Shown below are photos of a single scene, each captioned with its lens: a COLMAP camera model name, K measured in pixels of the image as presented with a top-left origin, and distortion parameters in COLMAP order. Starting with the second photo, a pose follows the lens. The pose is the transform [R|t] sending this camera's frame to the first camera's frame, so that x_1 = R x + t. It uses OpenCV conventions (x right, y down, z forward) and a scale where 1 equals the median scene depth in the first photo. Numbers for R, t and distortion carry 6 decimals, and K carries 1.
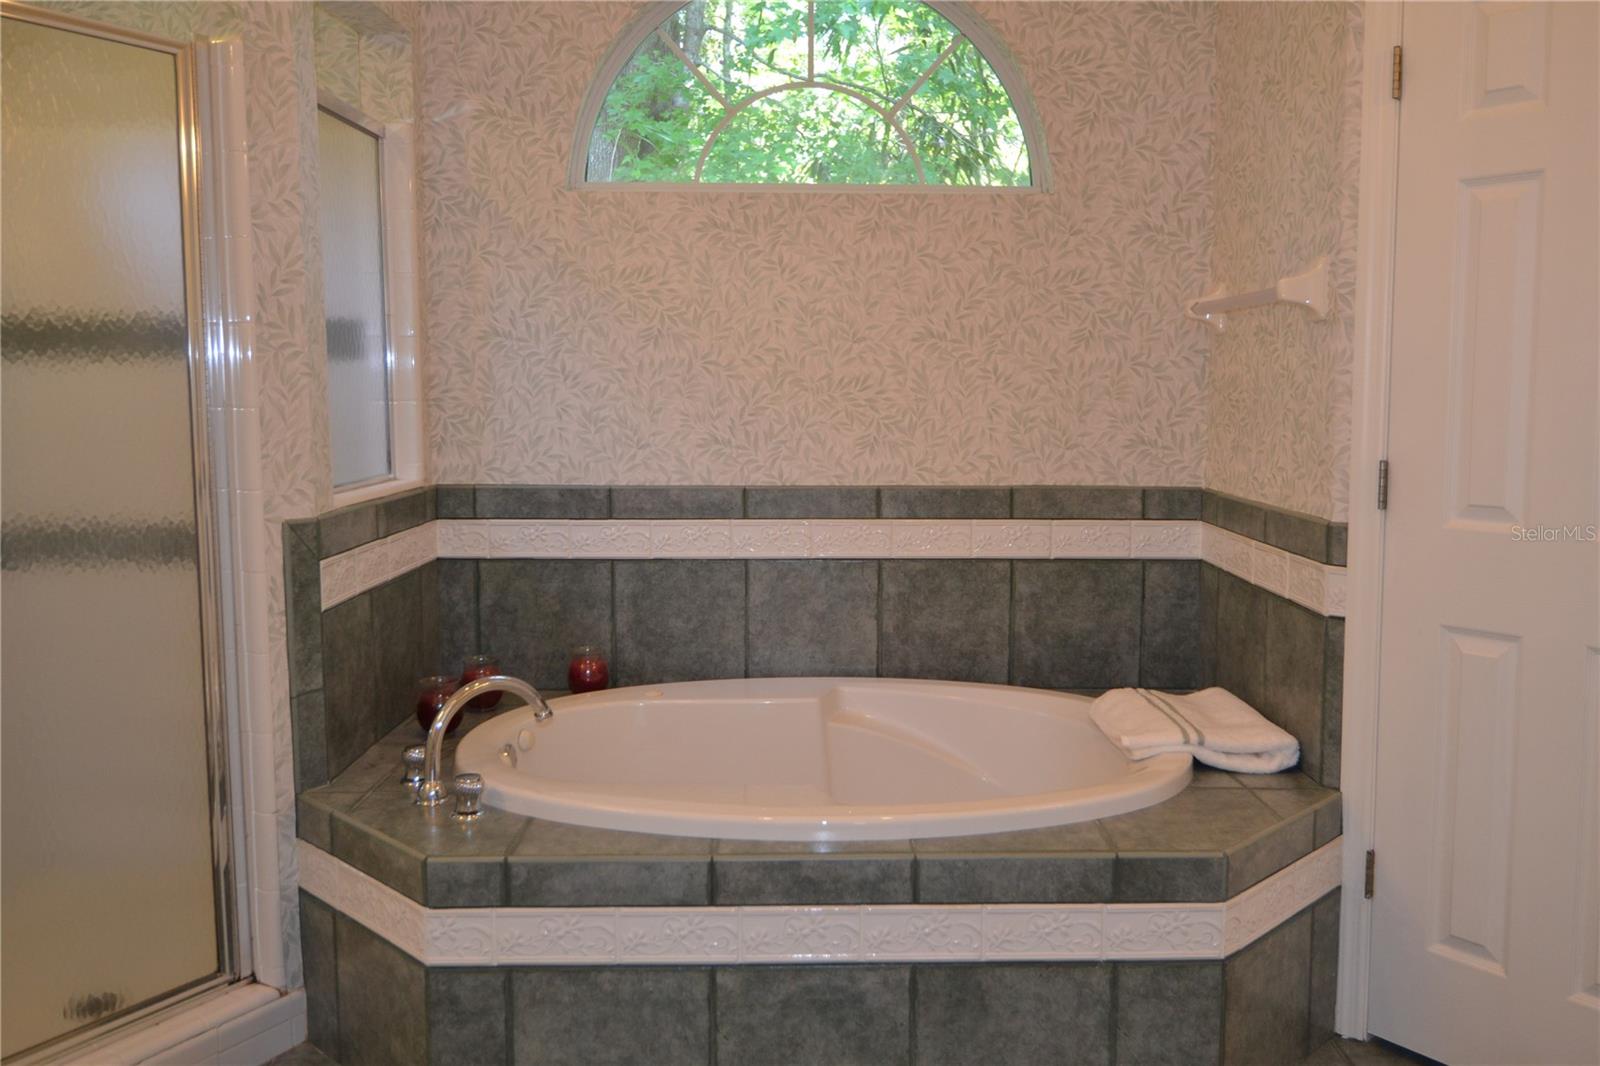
lens RADIAL K [[1321.4, 0, 816.1], [0, 1321.4, 524.2], [0, 0, 1]] dist [0.026340, -0.054952]
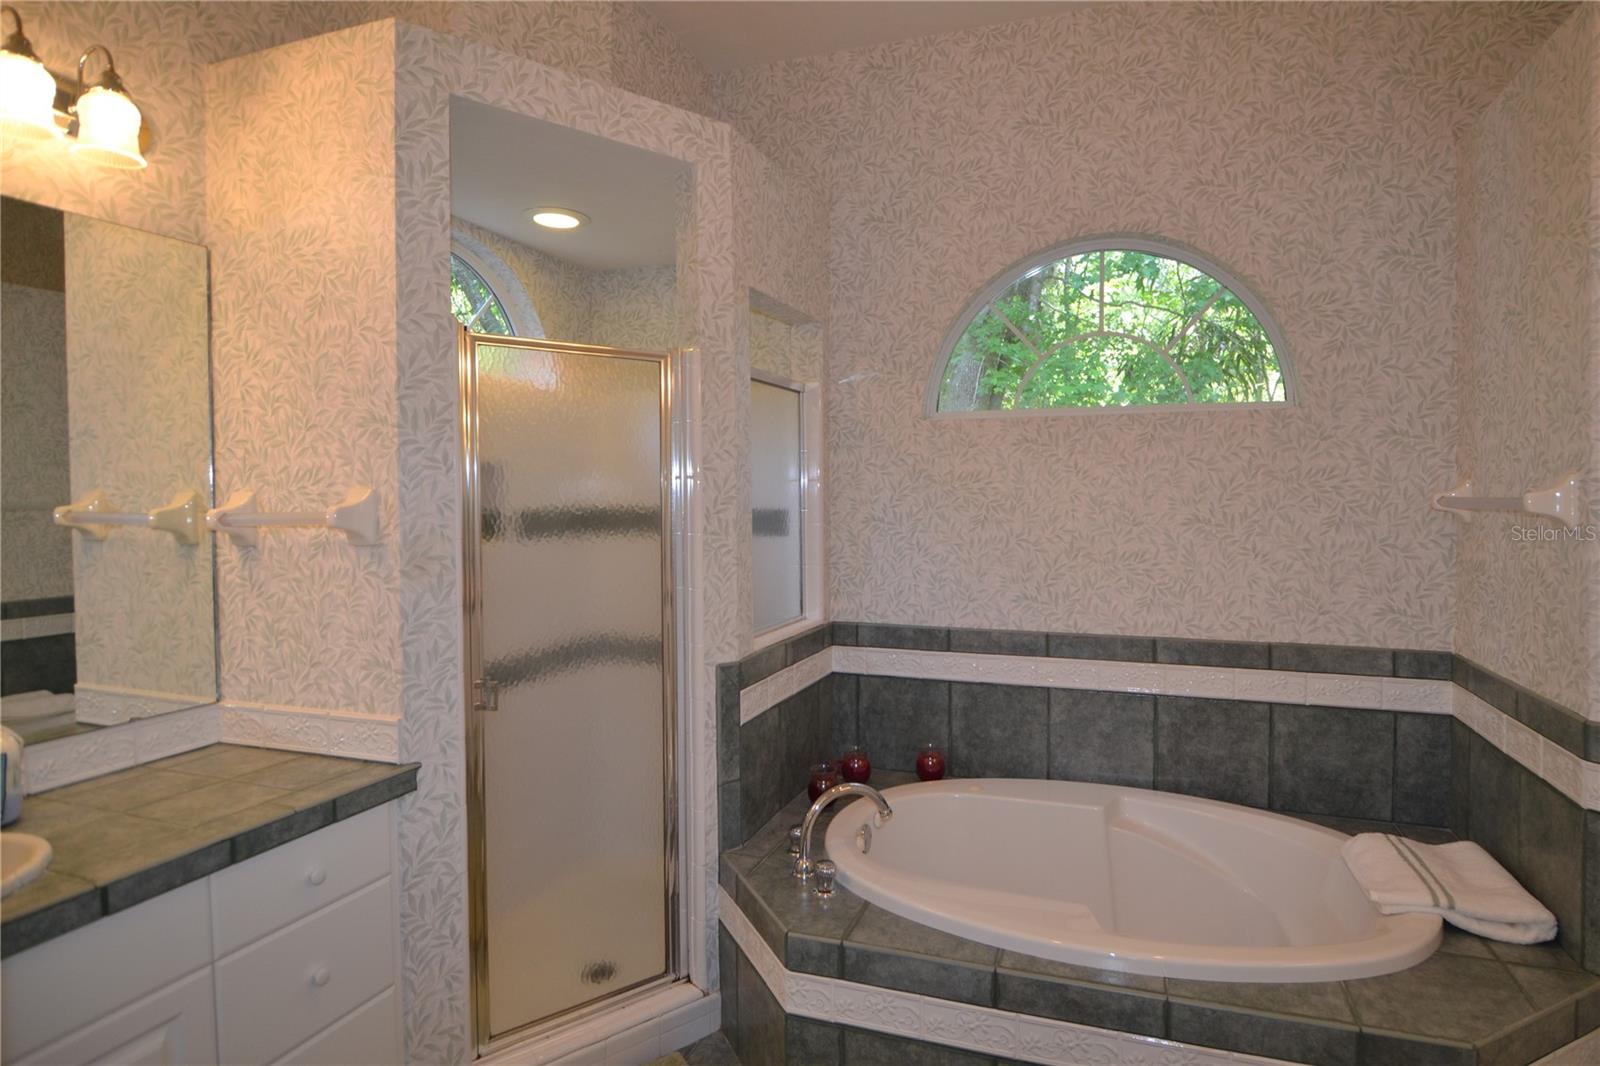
lens RADIAL K [[867.1, 0, 827.7], [0, 867.1, 525.5], [0, 0, 1]] dist [0.011923, -0.017550]
pose [[0.940230, -0.000244, -0.340541, 0.041625], [-0.022622, 0.997746, -0.063175, -0.089059], [0.339789, 0.067103, 0.938105, 0.106076]]
